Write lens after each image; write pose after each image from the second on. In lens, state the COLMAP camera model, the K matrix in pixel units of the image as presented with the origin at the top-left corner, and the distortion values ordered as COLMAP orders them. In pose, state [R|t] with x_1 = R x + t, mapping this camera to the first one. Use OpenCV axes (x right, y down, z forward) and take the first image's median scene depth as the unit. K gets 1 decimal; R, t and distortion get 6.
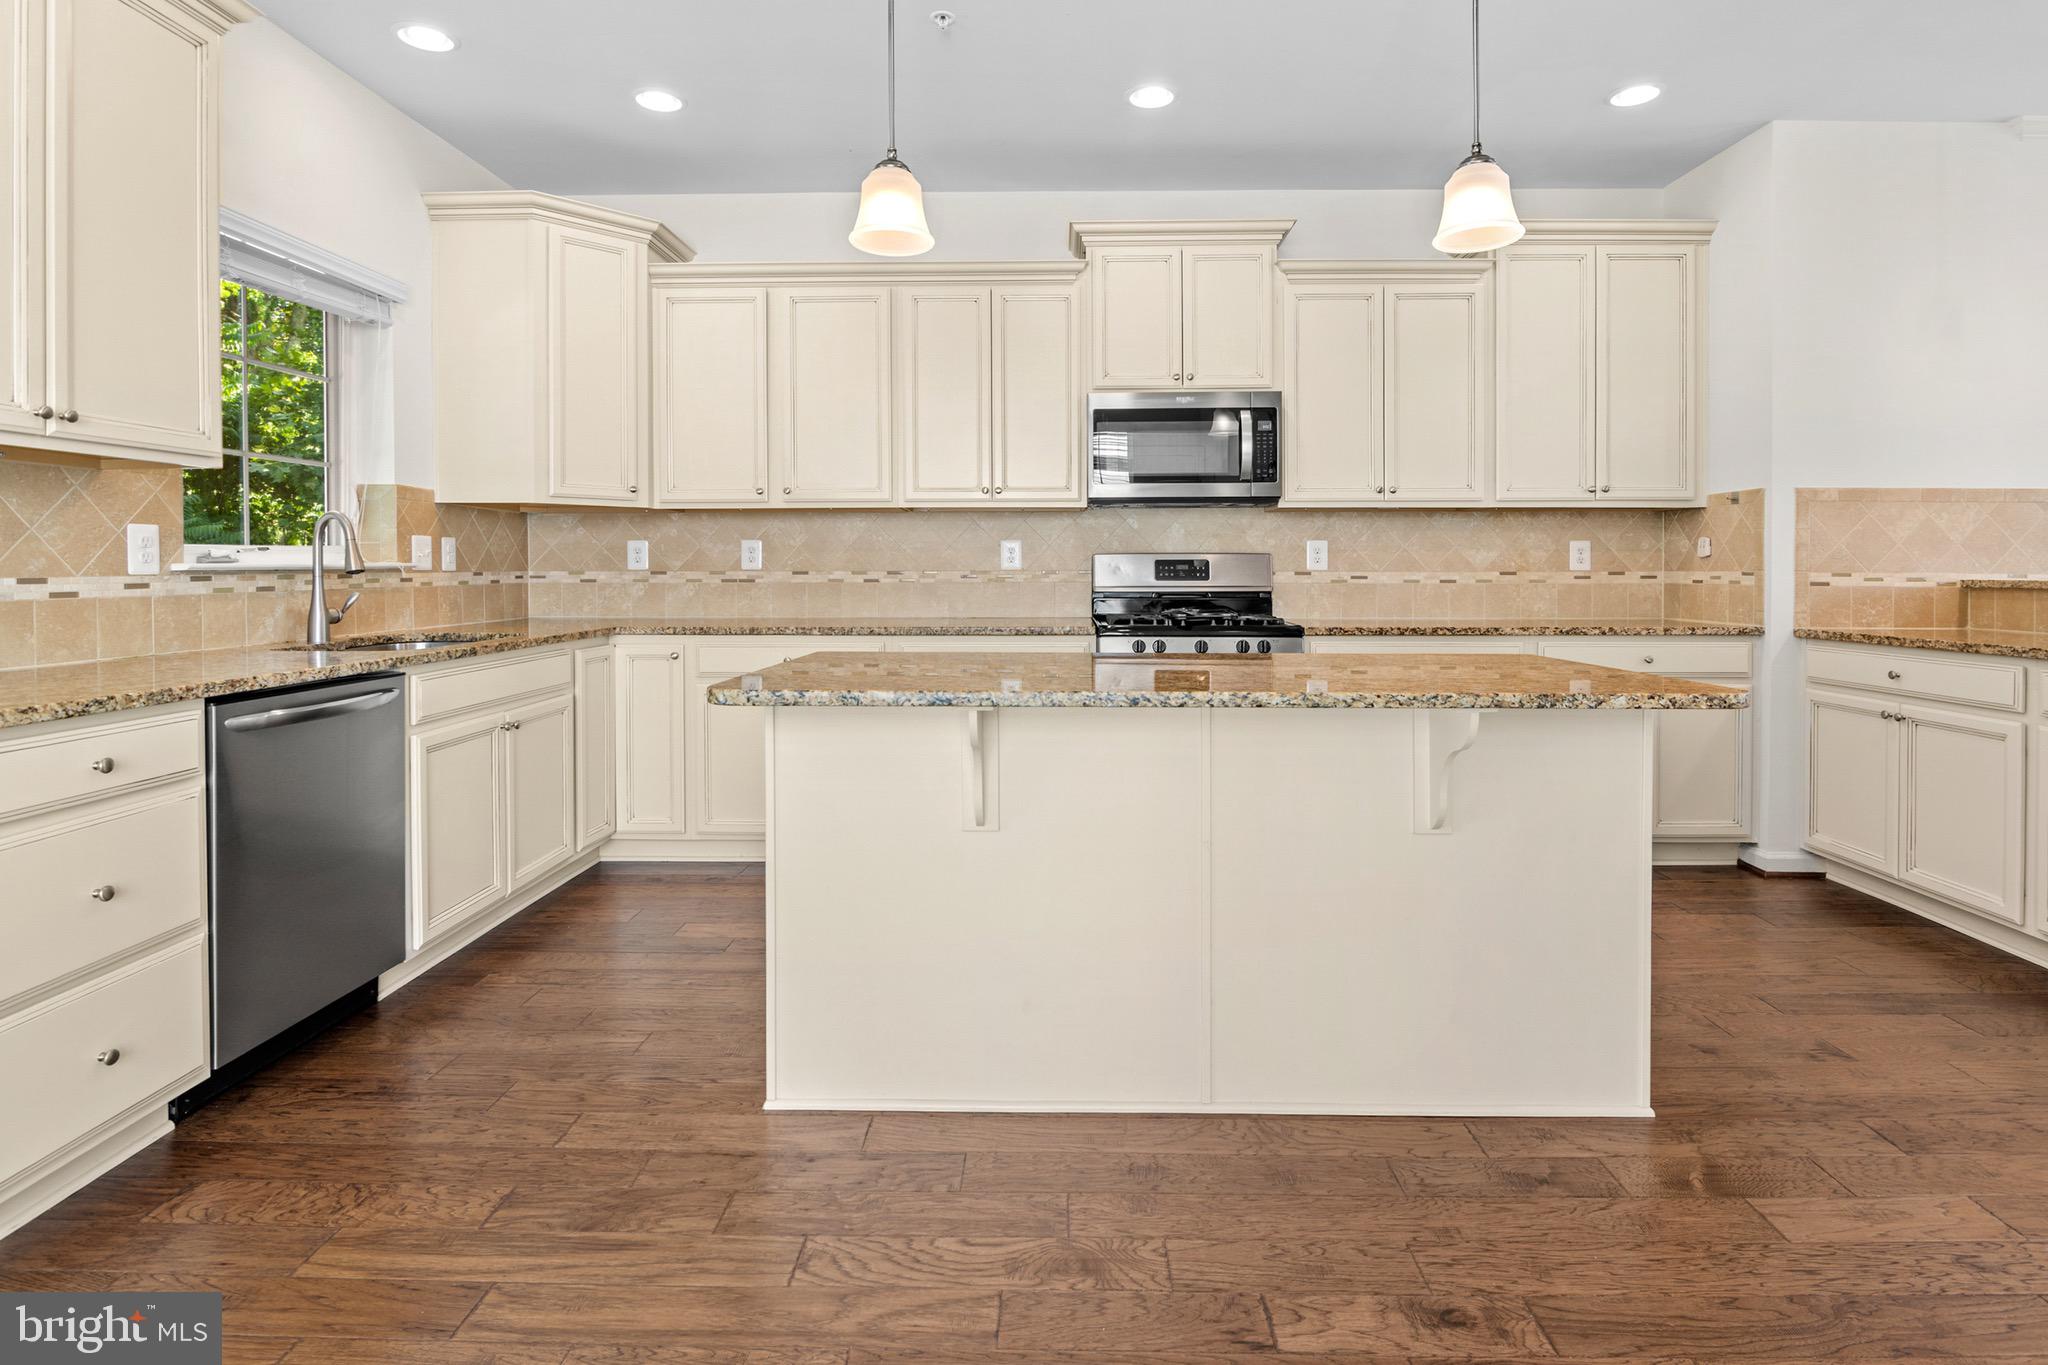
lens RADIAL K [[1034.6, 0, 1029.3], [0, 1034.6, 574.1], [0, 0, 1]] dist [-0.011801, -0.000662]
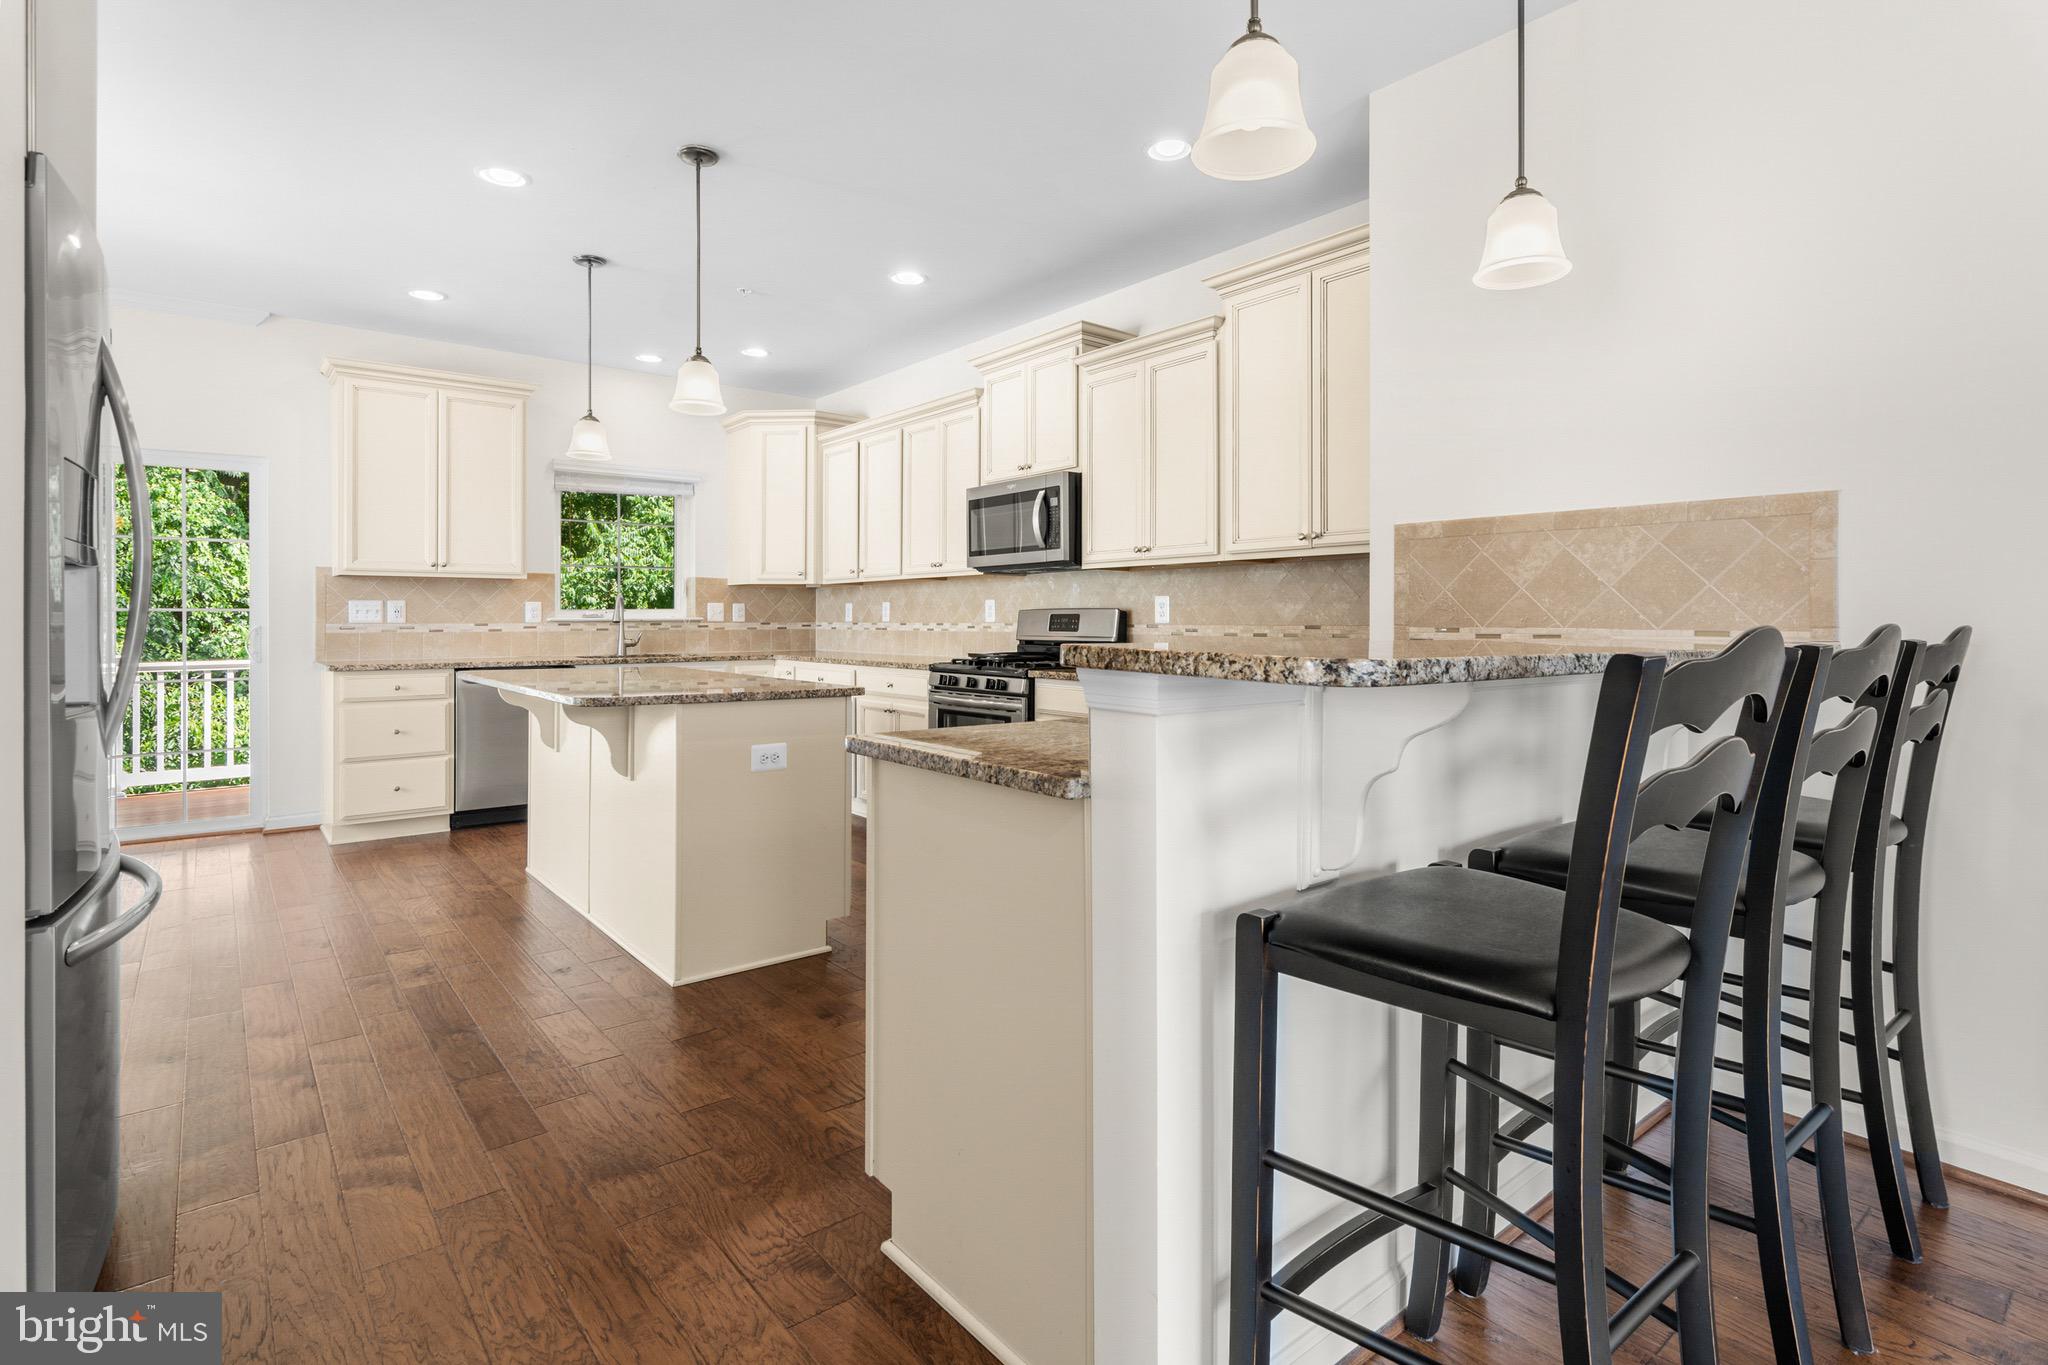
lens RADIAL K [[983.0, 0, 1017.4], [0, 983.0, 614.8], [0, 0, 1]] dist [-0.004252, -0.001580]
pose [[0.652586, -0.003358, -0.757707, 1.138915], [-0.005886, 0.999938, -0.009502, -0.002007], [0.757692, 0.010661, 0.652526, 0.247522]]
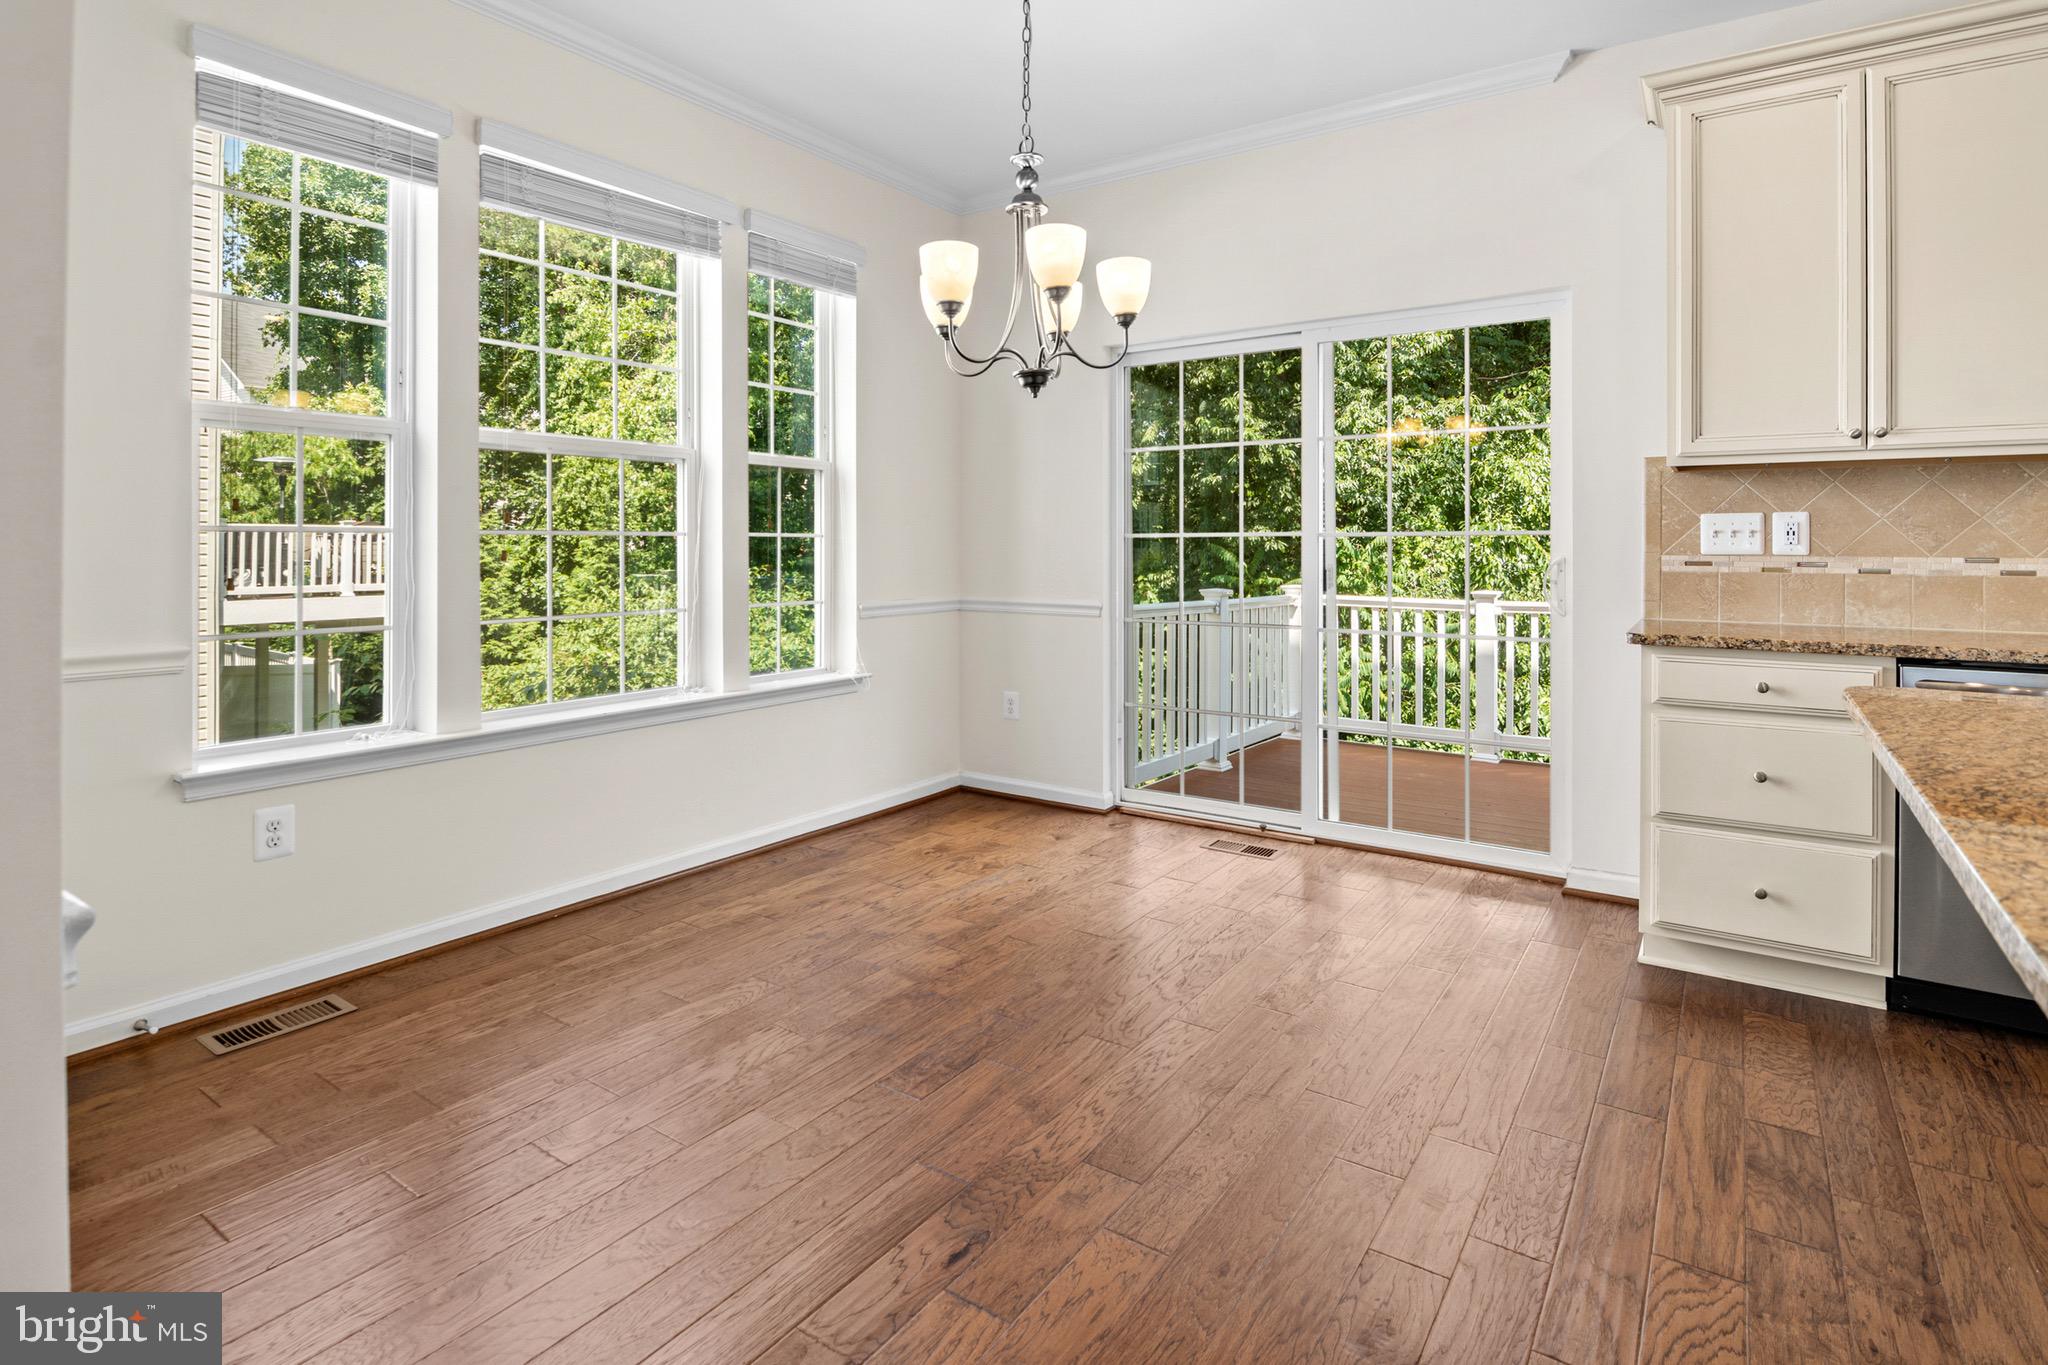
lens RADIAL K [[1040.7, 0, 1024.5], [0, 1040.7, 548.6], [0, 0, 1]] dist [-0.011710, -0.000976]
pose [[-0.546249, -0.001561, -0.837621, 0.414955], [-0.010126, 0.999937, 0.004740, -0.001087], [0.837562, 0.011071, -0.546231, 0.444863]]
